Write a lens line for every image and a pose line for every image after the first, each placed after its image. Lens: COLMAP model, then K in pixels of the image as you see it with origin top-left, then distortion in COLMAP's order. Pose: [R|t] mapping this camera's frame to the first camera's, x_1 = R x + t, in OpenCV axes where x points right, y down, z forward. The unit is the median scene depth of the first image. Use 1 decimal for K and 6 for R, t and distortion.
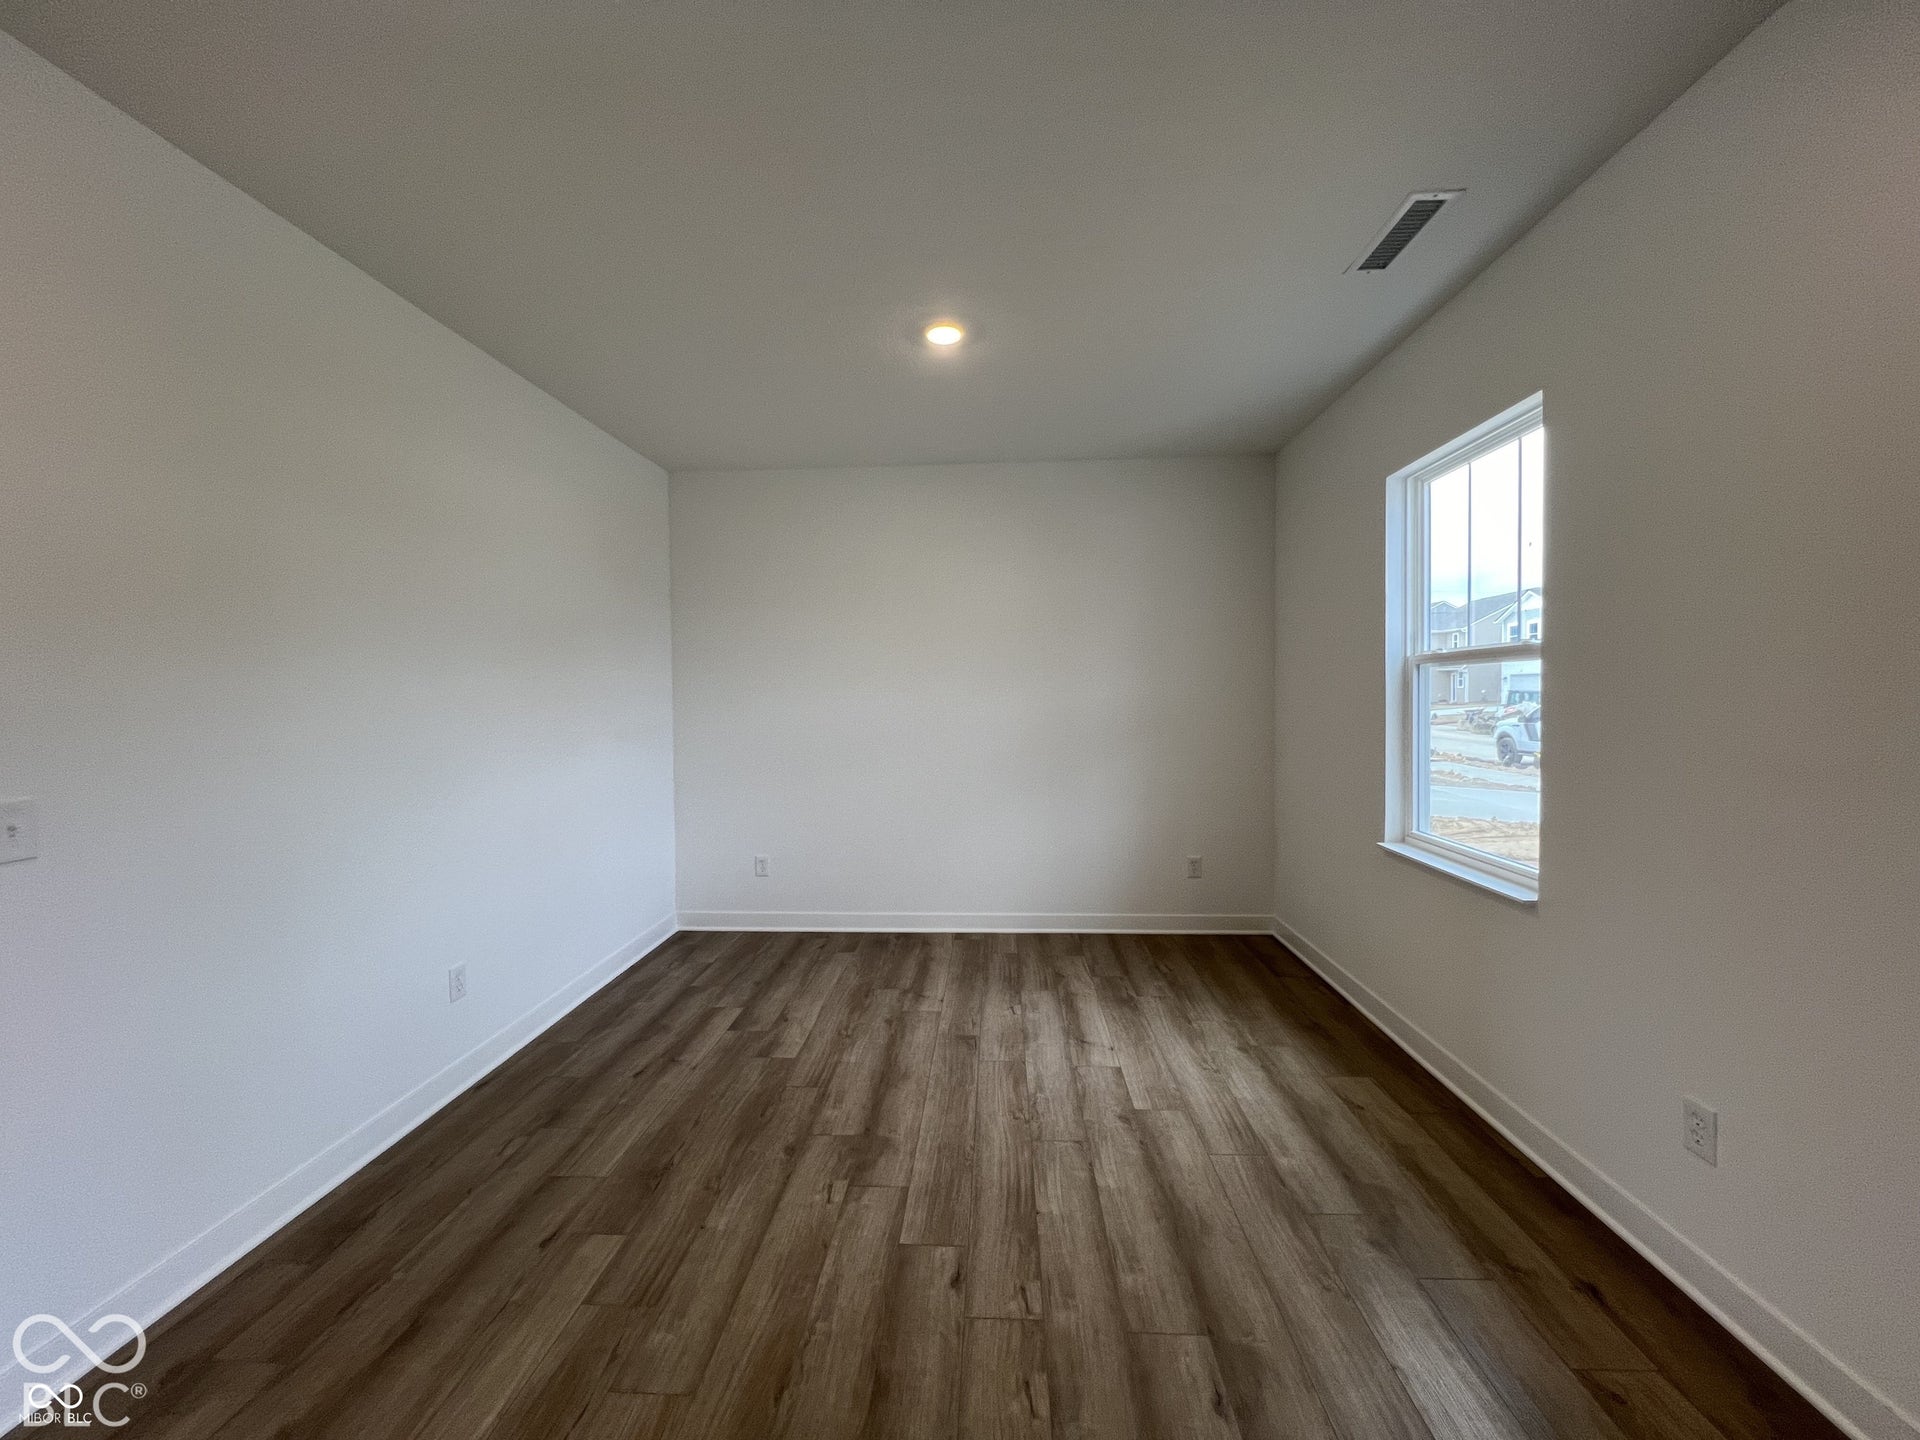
lens RADIAL K [[767.0, 0, 955.3], [0, 767.0, 716.4], [0, 0, 1]] dist [0.000563, 0.000384]
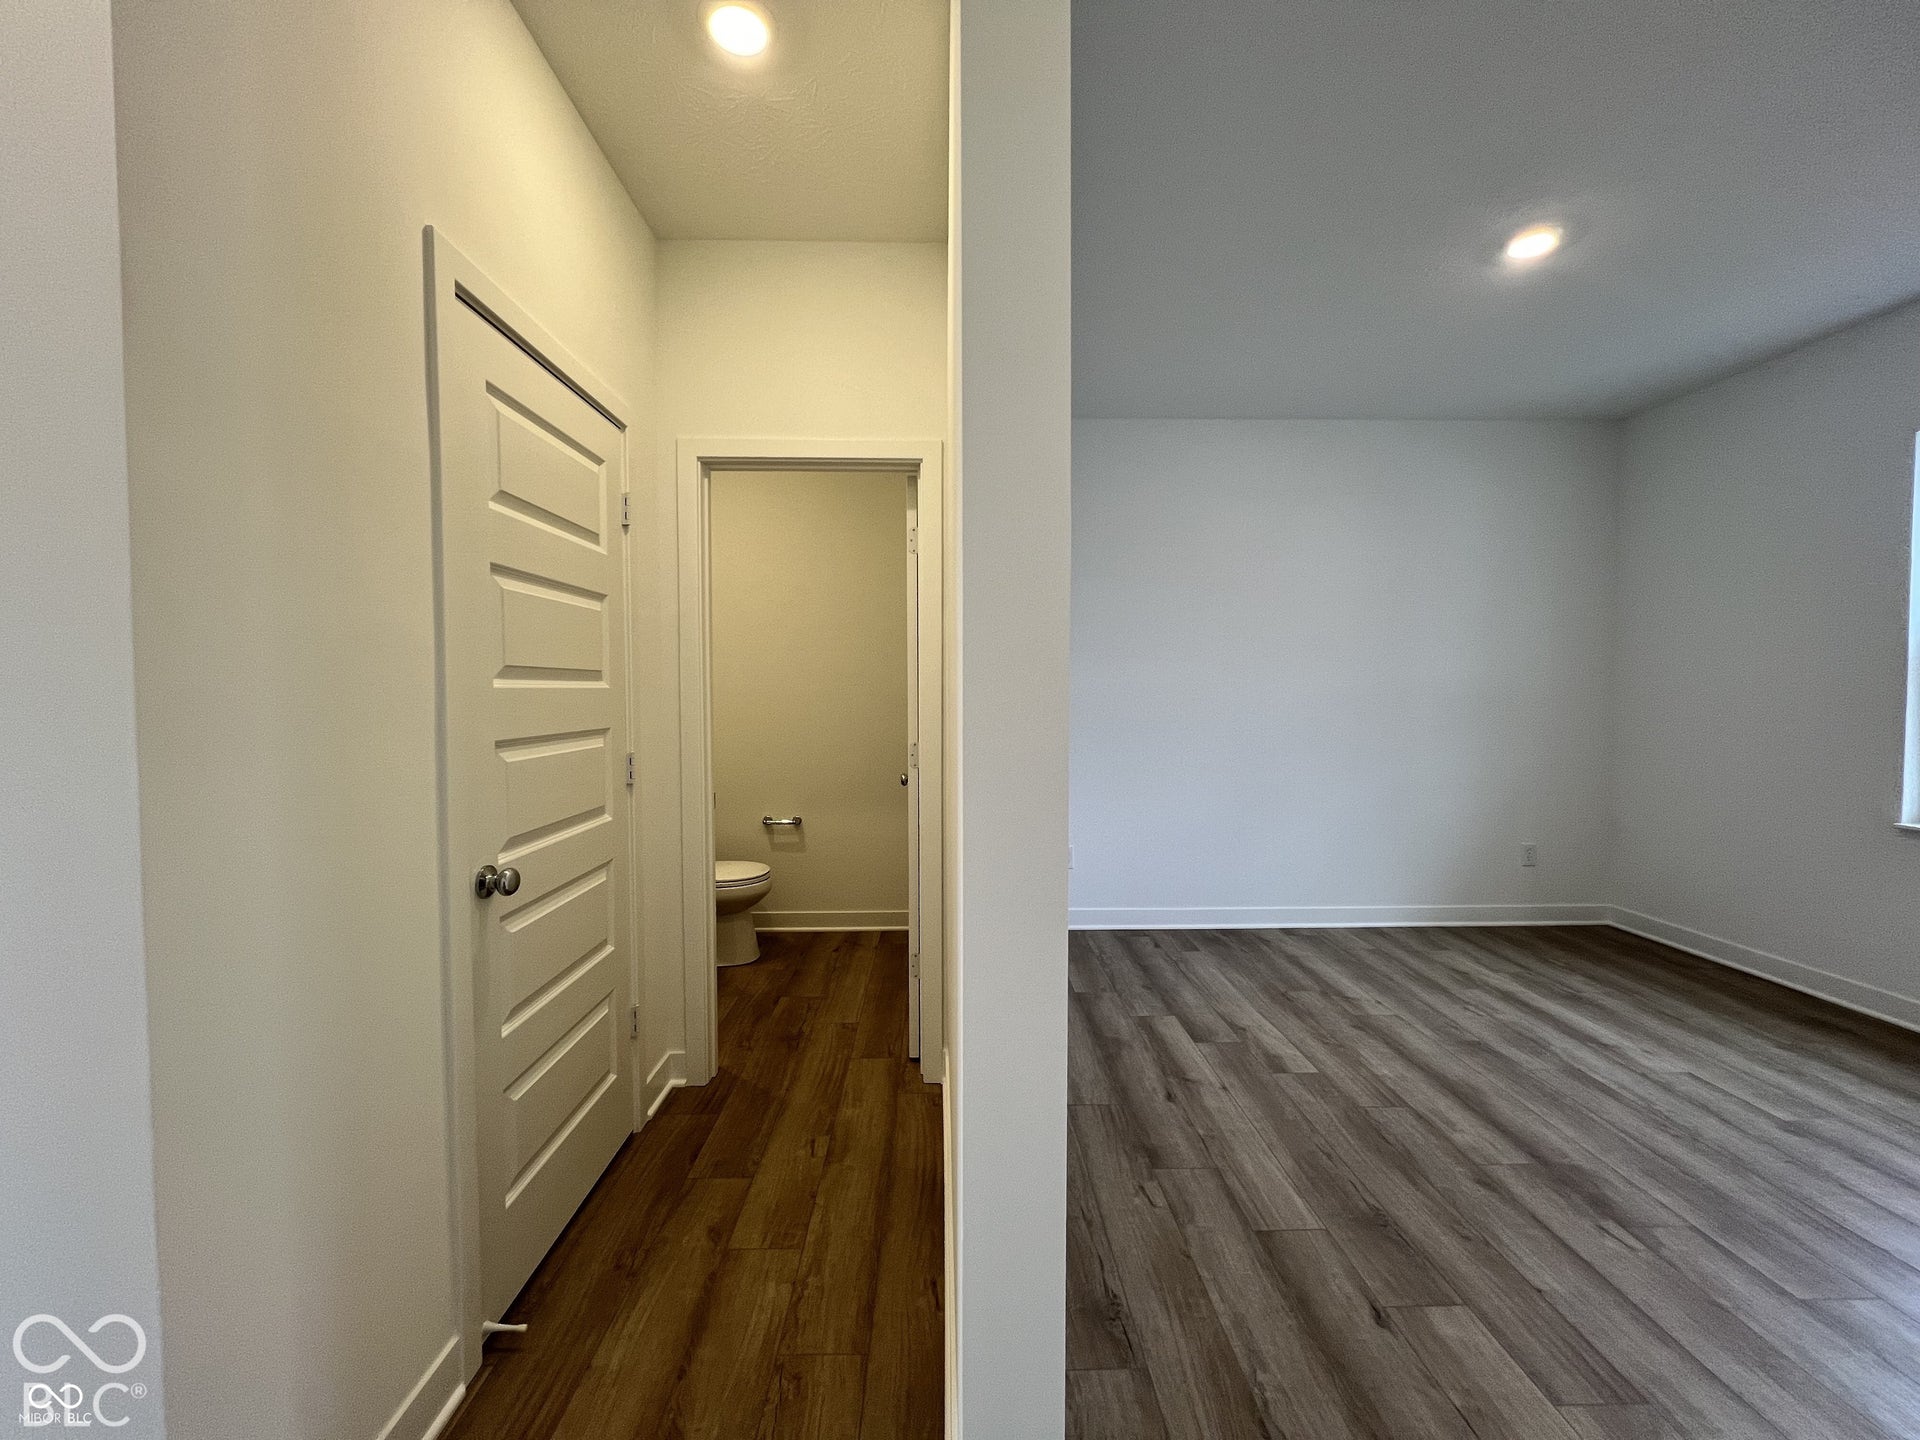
lens RADIAL K [[767.0, 0, 955.3], [0, 767.0, 716.4], [0, 0, 1]] dist [0.000563, 0.000384]
pose [[0.996375, 0.007849, 0.084701, -0.648436], [-0.008310, 0.999953, 0.005089, 0.033599], [-0.084658, -0.005774, 0.996393, 0.150217]]
